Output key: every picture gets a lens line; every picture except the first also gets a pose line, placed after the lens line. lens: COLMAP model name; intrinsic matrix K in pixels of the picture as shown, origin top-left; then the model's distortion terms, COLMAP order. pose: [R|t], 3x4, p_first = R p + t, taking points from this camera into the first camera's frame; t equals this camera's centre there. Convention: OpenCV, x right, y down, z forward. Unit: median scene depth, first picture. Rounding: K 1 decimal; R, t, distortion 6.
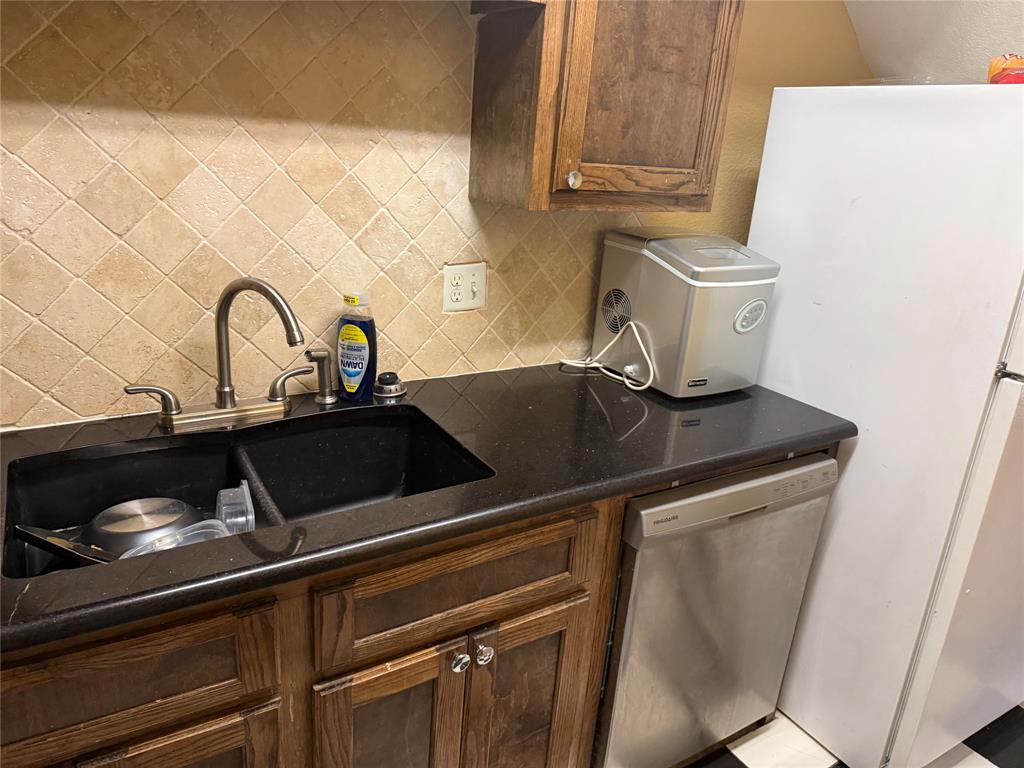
lens RADIAL K [[727.2, 0, 514.1], [0, 727.2, 378.1], [0, 0, 1]] dist [-0.039305, -0.002208]
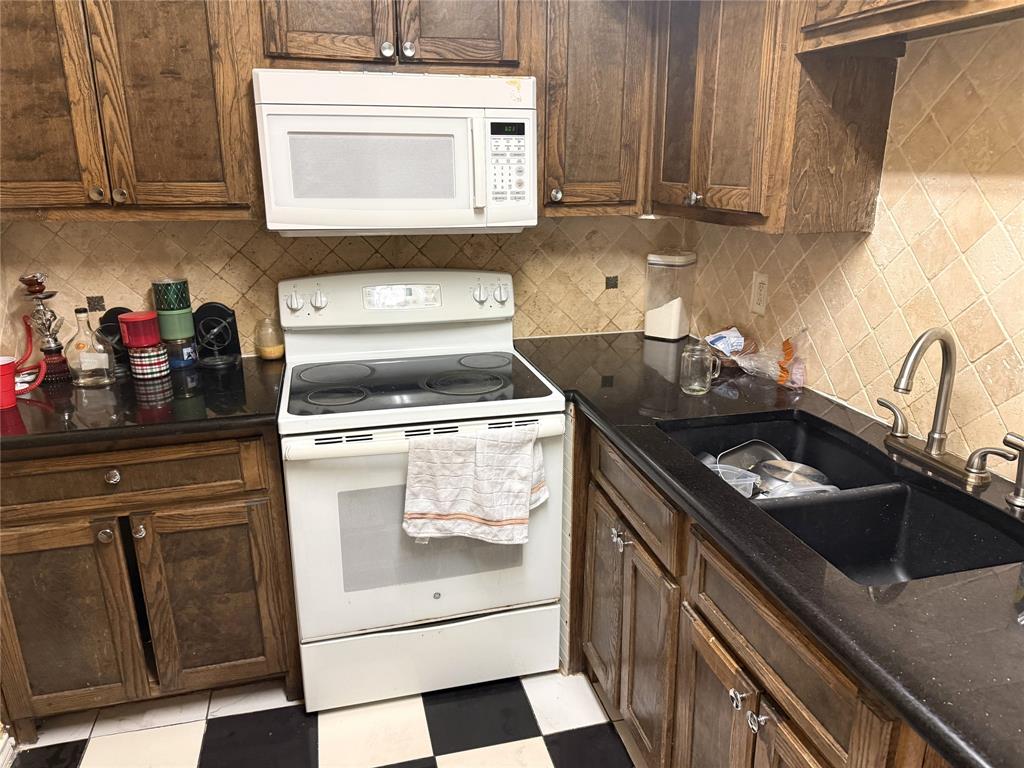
lens RADIAL K [[727.2, 0, 516.1], [0, 727.2, 385.7], [0, 0, 1]] dist [-0.039305, -0.002208]
pose [[-0.333427, 0.193371, -0.922732, 0.817661], [-0.321675, 0.896671, 0.304147, -0.186181], [0.886200, 0.398231, -0.236772, 0.762467]]
